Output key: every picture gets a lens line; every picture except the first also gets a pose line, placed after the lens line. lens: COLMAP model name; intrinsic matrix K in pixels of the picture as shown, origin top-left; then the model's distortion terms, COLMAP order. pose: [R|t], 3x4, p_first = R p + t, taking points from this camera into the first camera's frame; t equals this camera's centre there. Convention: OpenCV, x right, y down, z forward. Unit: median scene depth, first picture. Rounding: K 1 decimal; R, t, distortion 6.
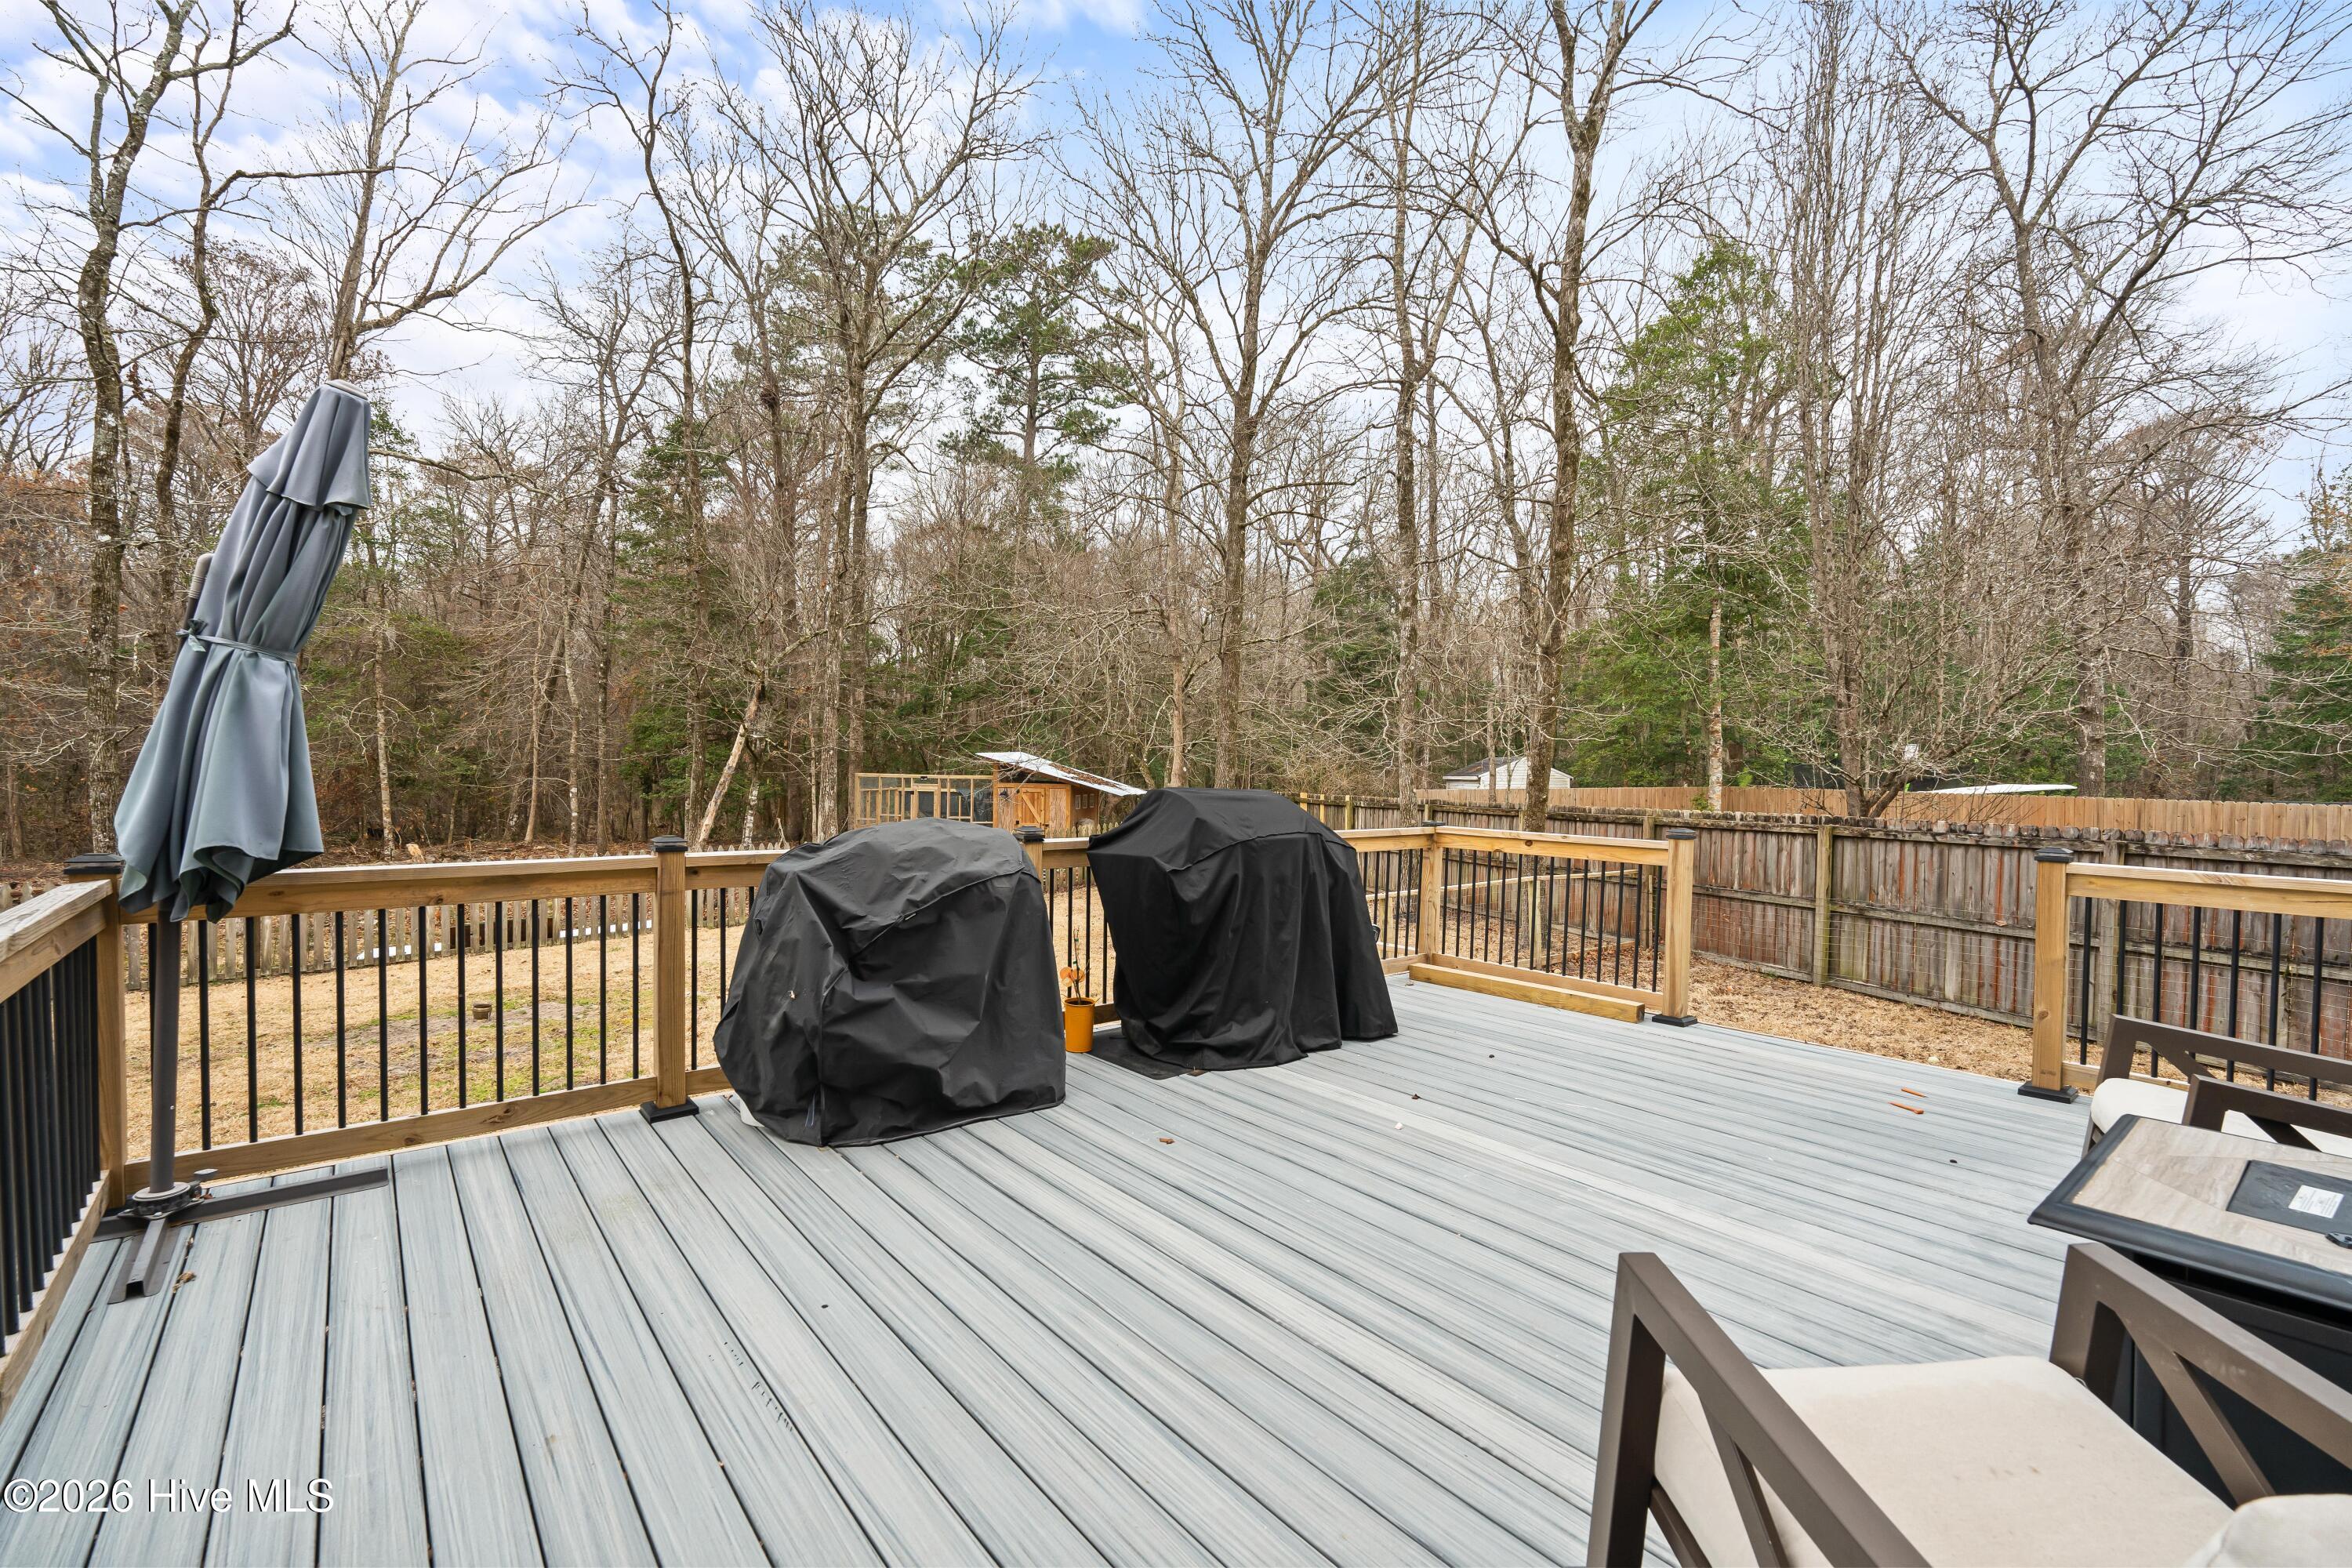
lens RADIAL K [[1026.1, 0, 1174.8], [0, 1026.1, 789.5], [0, 0, 1]] dist [-0.001590, -0.000412]
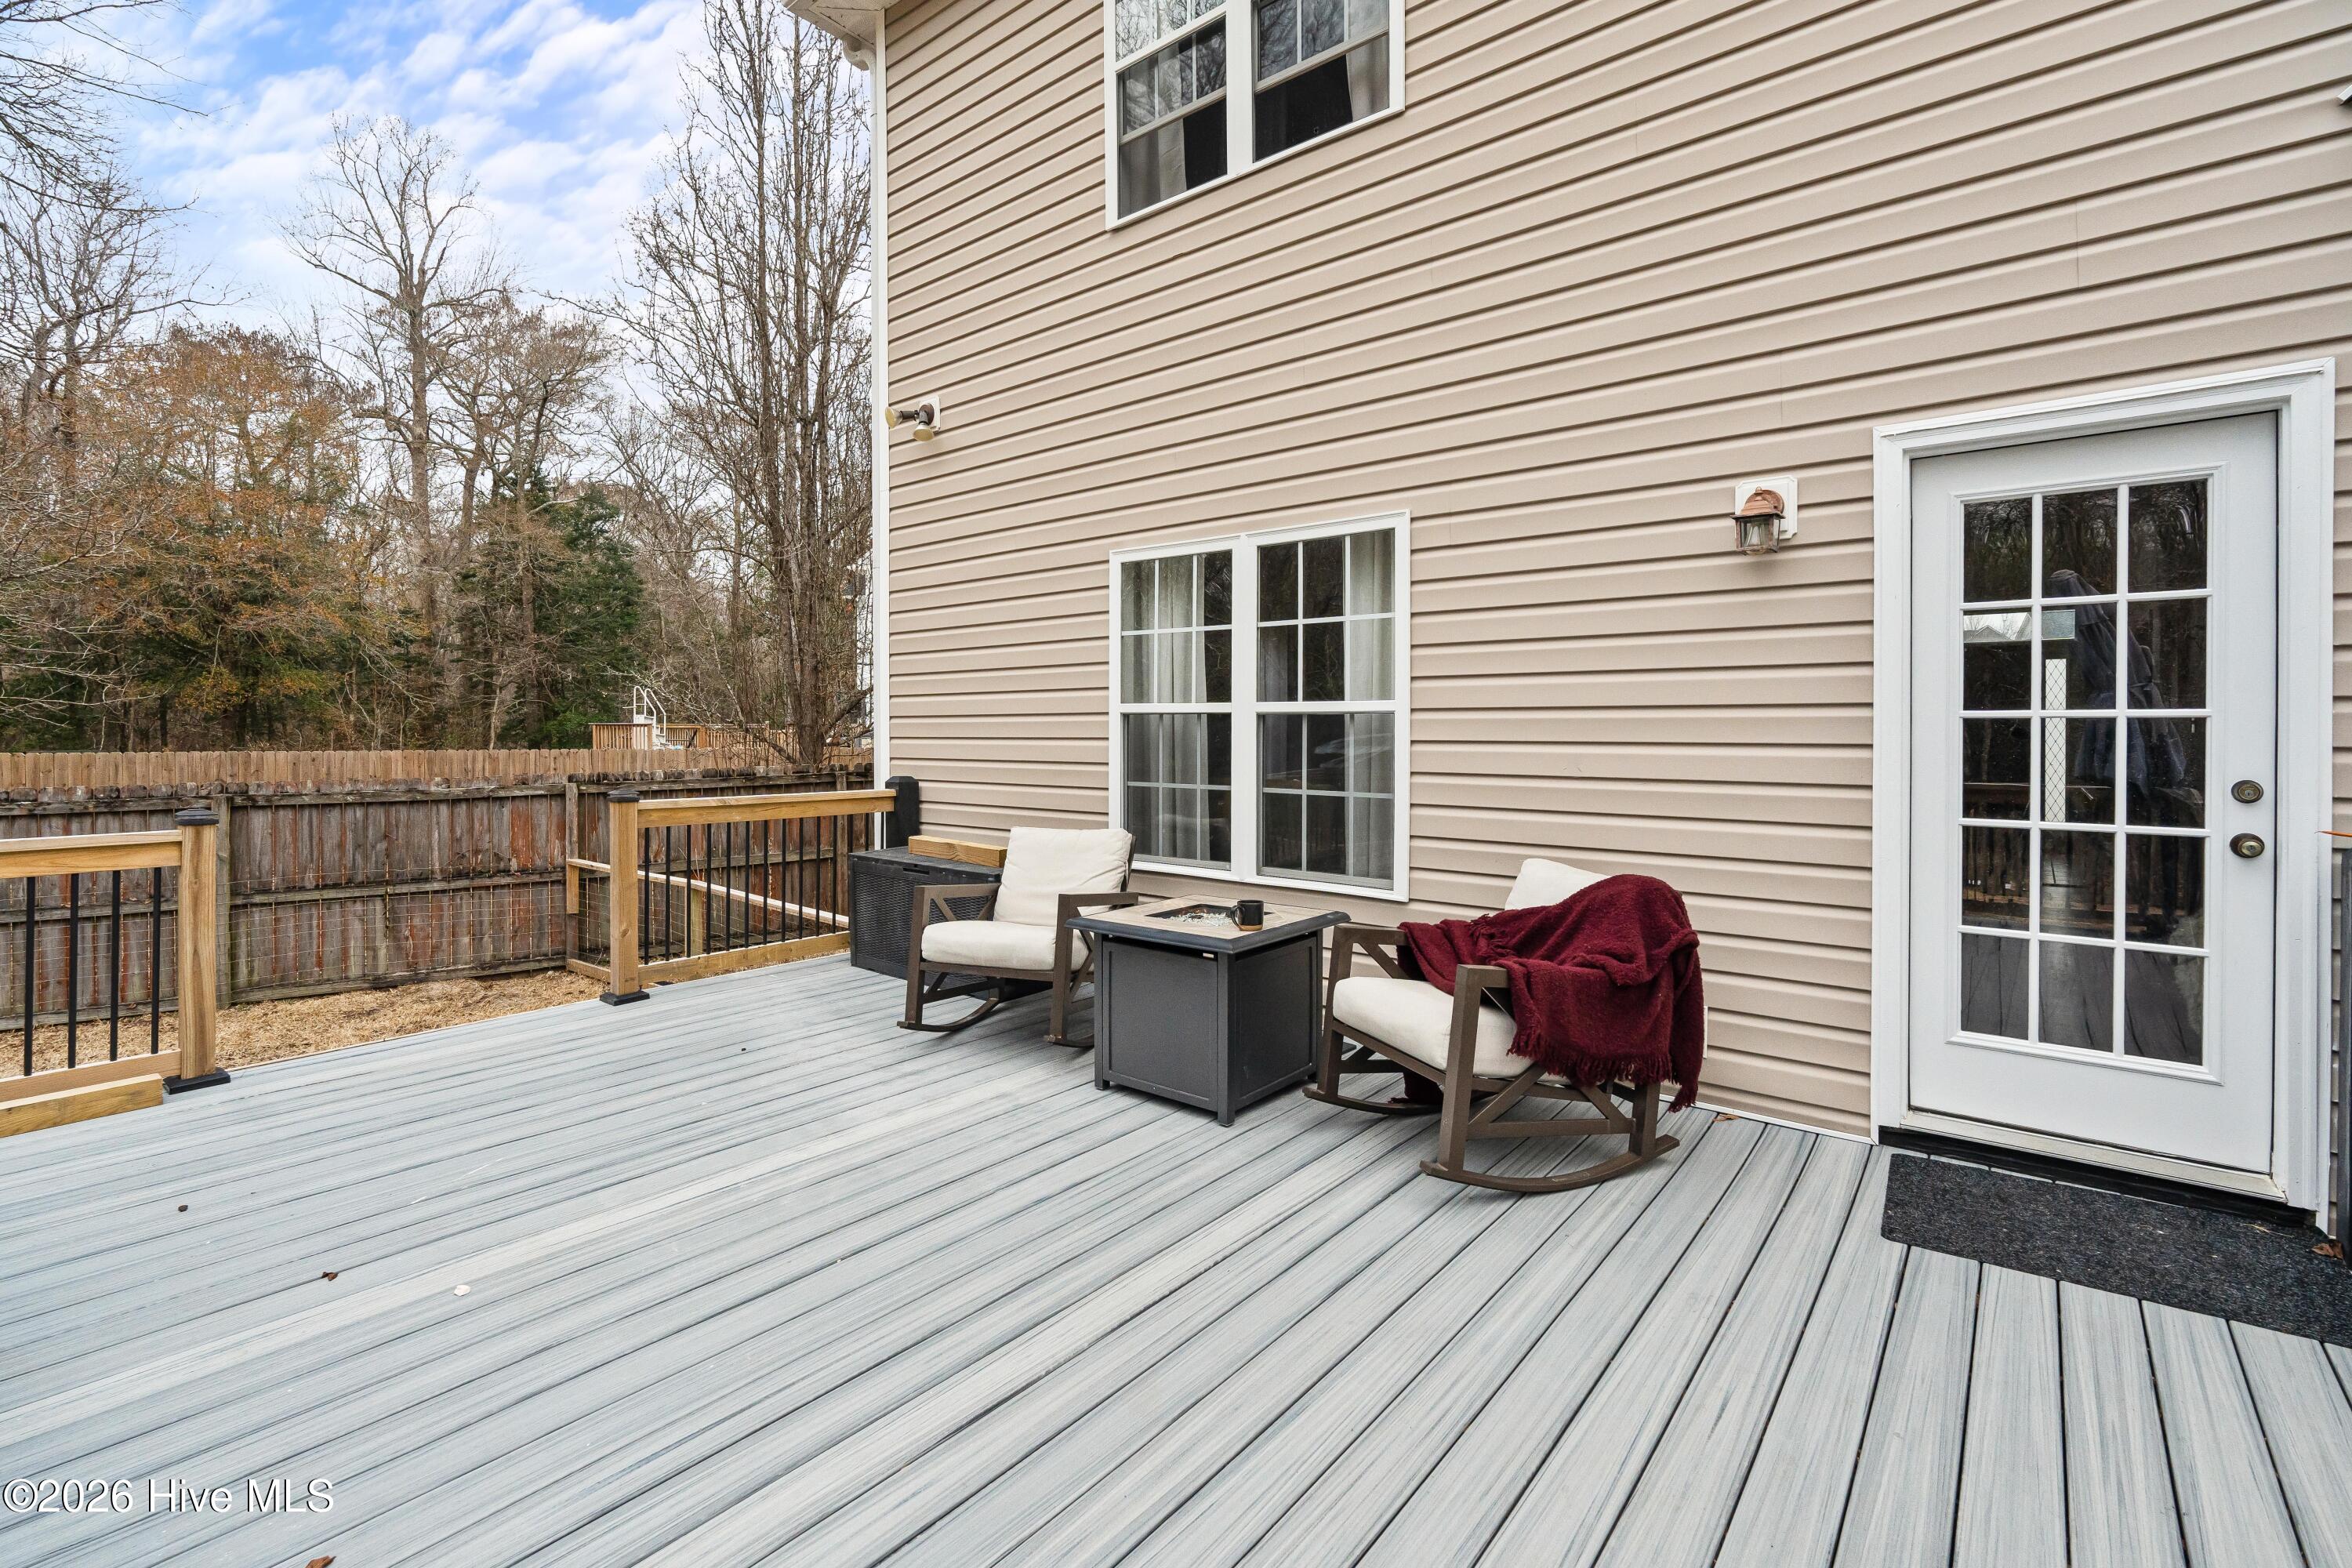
lens RADIAL K [[1026.1, 0, 1186.5], [0, 1026.1, 725.6], [0, 0, 1]] dist [-0.001590, -0.000412]
pose [[-0.199573, -0.010322, 0.979829, -0.515968], [0.020033, 0.999693, 0.014611, -0.026816], [-0.979678, 0.022545, -0.199305, 0.700145]]
